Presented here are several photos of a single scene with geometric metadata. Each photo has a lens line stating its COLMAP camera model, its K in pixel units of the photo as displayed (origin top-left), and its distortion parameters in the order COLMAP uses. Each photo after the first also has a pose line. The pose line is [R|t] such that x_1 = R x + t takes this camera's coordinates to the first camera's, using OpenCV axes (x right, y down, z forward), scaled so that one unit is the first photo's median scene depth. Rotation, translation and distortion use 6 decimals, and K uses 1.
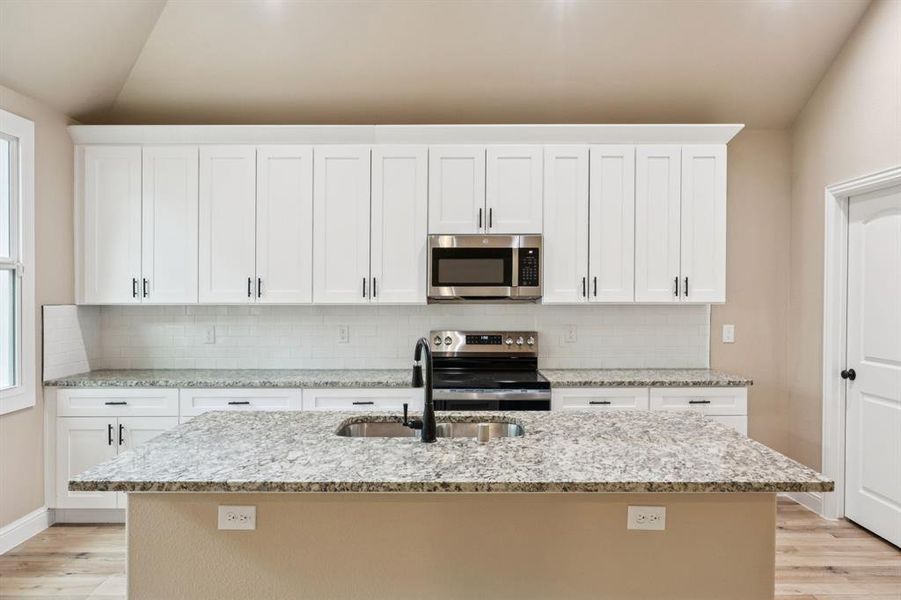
lens RADIAL K [[632.6, 0, 450.5], [0, 632.6, 300.0], [0, 0, 1]] dist [-0.004531, -0.000698]
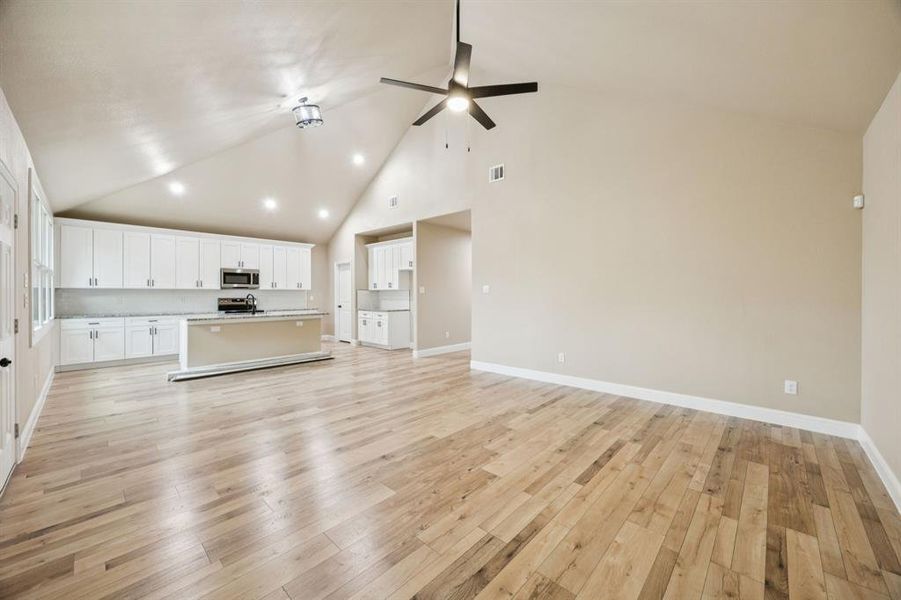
lens RADIAL K [[344.9, 0, 455.4], [0, 344.9, 296.2], [0, 0, 1]] dist [-0.002016, -0.000097]
pose [[0.679270, -0.002987, 0.733882, -0.521068], [0.006968, 0.999973, -0.002379, 0.055163], [-0.733855, 0.006730, 0.679273, -1.097956]]
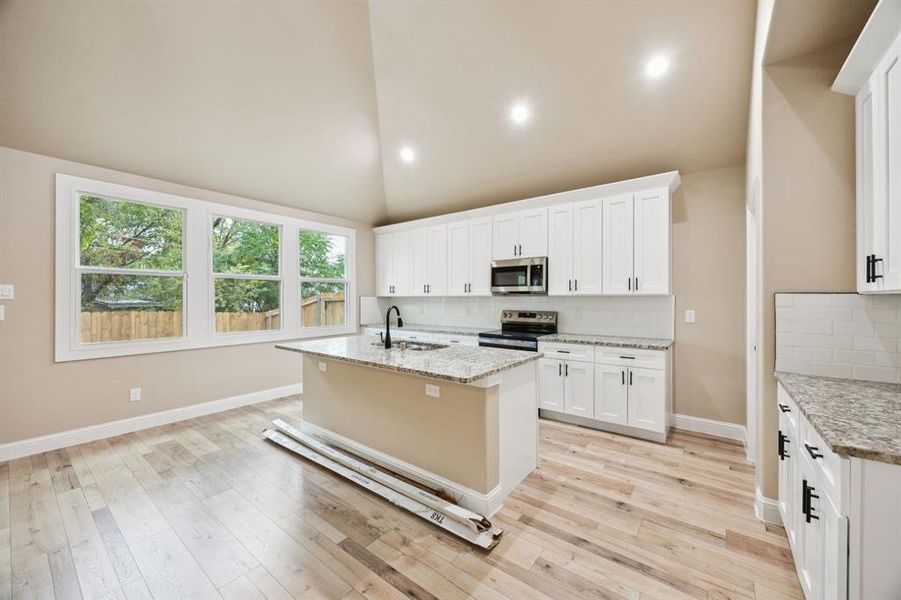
lens RADIAL K [[341.9, 0, 454.0], [0, 341.9, 300.3], [0, 0, 1]] dist [-0.002007, -0.000080]
pose [[0.797357, 0.004059, -0.603495, 0.523191], [-0.007057, 0.999972, -0.002598, 0.024147], [0.603467, 0.006331, 0.797363, 0.067832]]
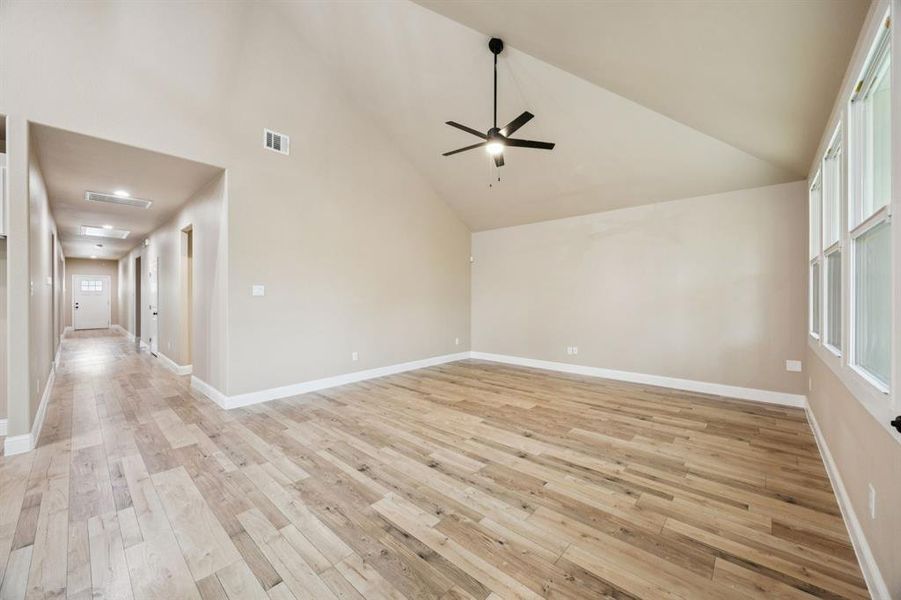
lens RADIAL K [[341.9, 0, 454.0], [0, 341.9, 300.3], [0, 0, 1]] dist [-0.002007, -0.000080]
pose [[-0.745036, -0.002558, 0.667019, -0.517170], [0.010032, 0.999837, 0.015039, 0.043126], [-0.666949, 0.017897, -0.744889, 0.110611]]
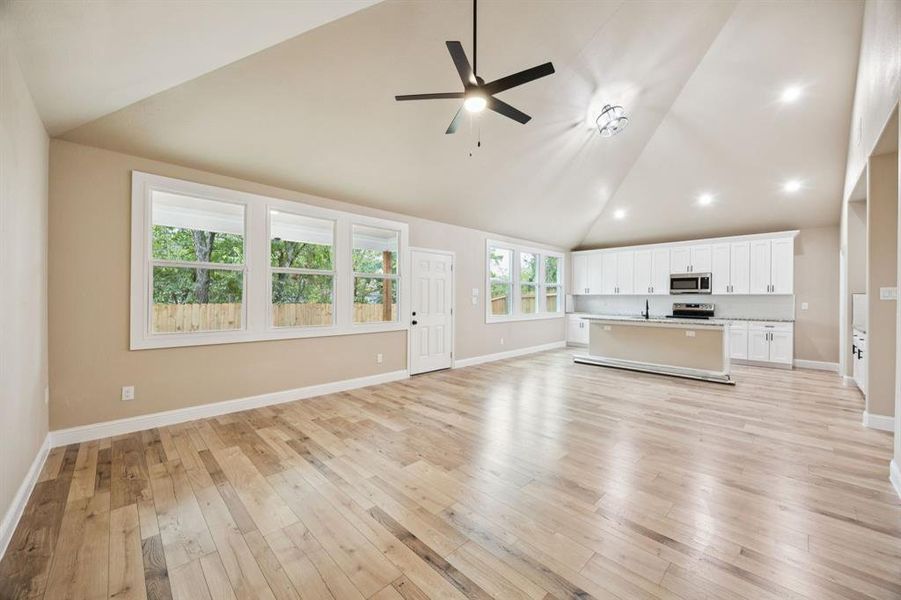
lens RADIAL K [[341.9, 0, 454.0], [0, 341.9, 300.3], [0, 0, 1]] dist [-0.002007, -0.000080]
pose [[0.705210, 0.010456, -0.708921, 0.453476], [-0.013887, 0.999903, 0.000933, 0.051620], [0.708862, 0.009187, 0.705287, -1.133581]]
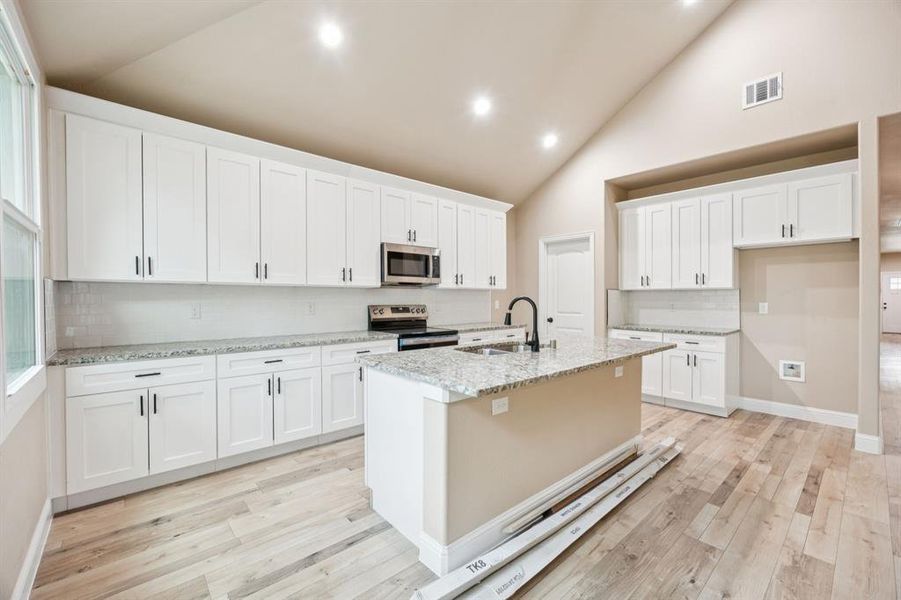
lens RADIAL K [[376.2, 0, 456.9], [0, 376.2, 302.4], [0, 0, 1]] dist [-0.009634, -0.000226]
pose [[0.741620, -0.007204, 0.670781, -0.525338], [0.005002, 0.999974, 0.005210, 0.040907], [-0.670801, -0.000508, 0.741637, 0.189839]]
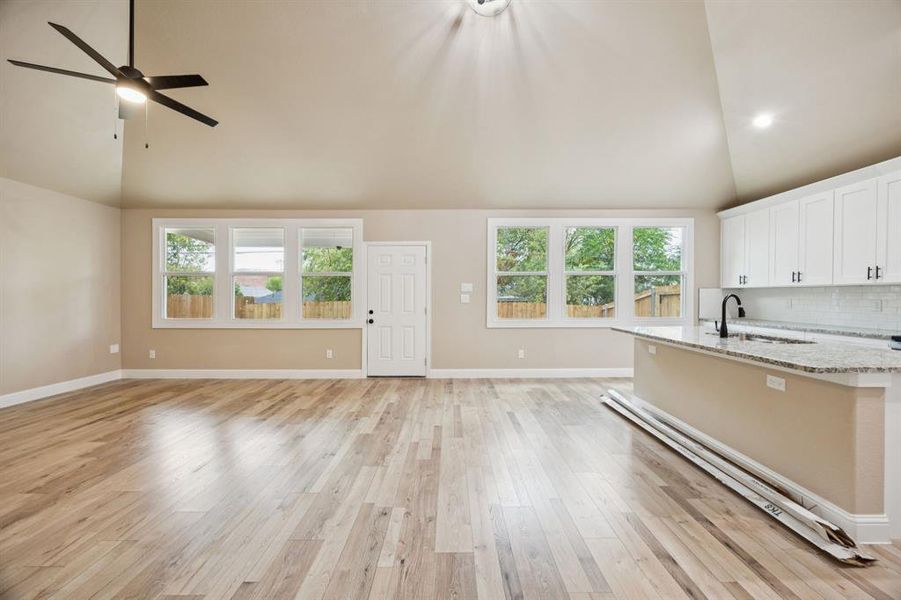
lens RADIAL K [[341.9, 0, 454.0], [0, 341.9, 300.3], [0, 0, 1]] dist [-0.002007, -0.000080]
pose [[0.011137, 0.014490, -0.999833, 0.670963], [-0.009390, 0.999852, 0.014385, 0.042593], [0.999894, 0.009228, 0.011272, -0.002667]]
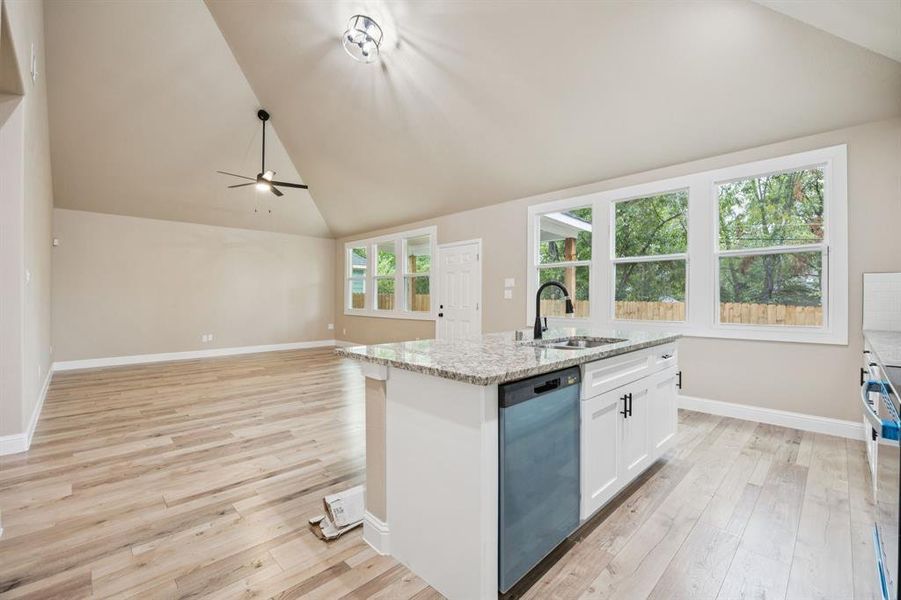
lens RADIAL K [[386.7, 0, 453.0], [0, 386.7, 298.5], [0, 0, 1]] dist [-0.015001, 0.000111]
pose [[-0.710760, 0.003612, -0.703425, 0.504051], [-0.006590, 0.999909, 0.011792, 0.053899], [0.703403, 0.013017, -0.710672, 0.894839]]
